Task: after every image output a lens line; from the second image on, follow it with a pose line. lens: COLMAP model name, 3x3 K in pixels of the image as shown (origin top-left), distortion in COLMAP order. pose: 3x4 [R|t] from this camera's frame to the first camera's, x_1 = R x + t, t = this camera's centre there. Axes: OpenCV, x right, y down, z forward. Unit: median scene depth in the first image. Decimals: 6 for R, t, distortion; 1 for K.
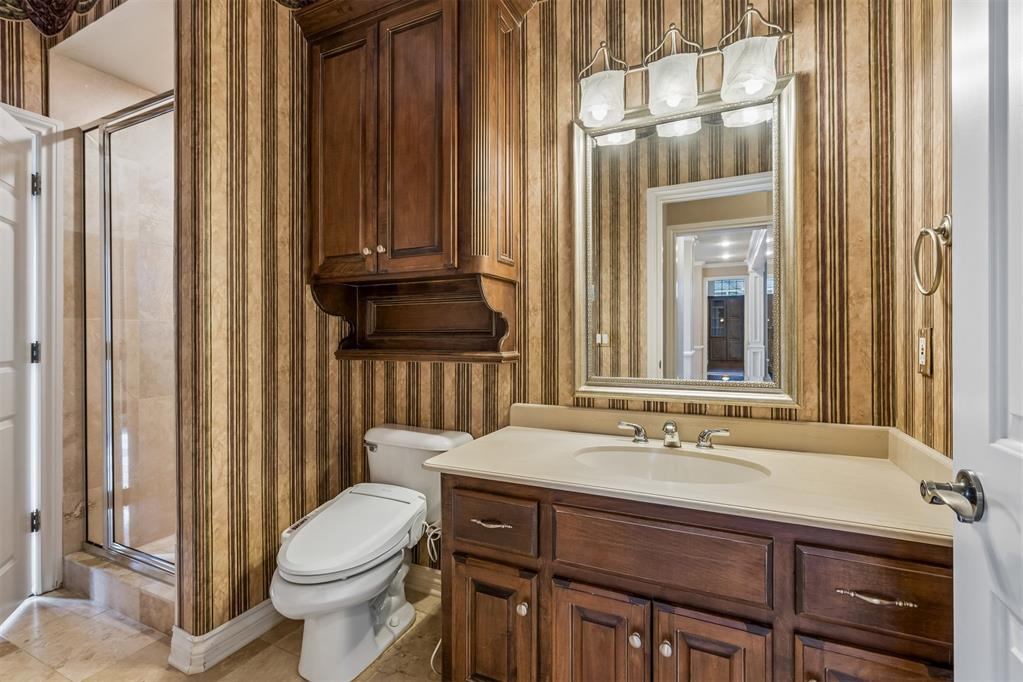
lens RADIAL K [[465.0, 0, 515.6], [0, 465.0, 335.2], [0, 0, 1]] dist [-0.005000, 0.001686]
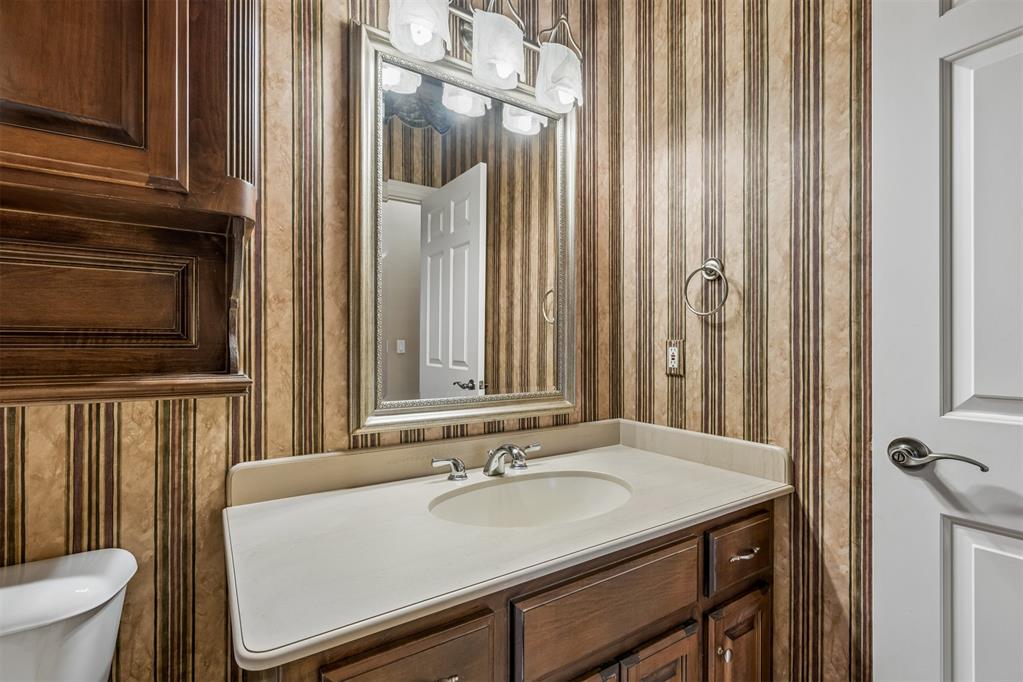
lens RADIAL K [[465.0, 0, 505.9], [0, 465.0, 349.7], [0, 0, 1]] dist [-0.005000, 0.001686]
pose [[0.530076, -0.001503, 0.847949, -0.330433], [-0.002788, 0.999990, 0.003516, 0.006250], [-0.847946, -0.004228, 0.530066, 0.467900]]
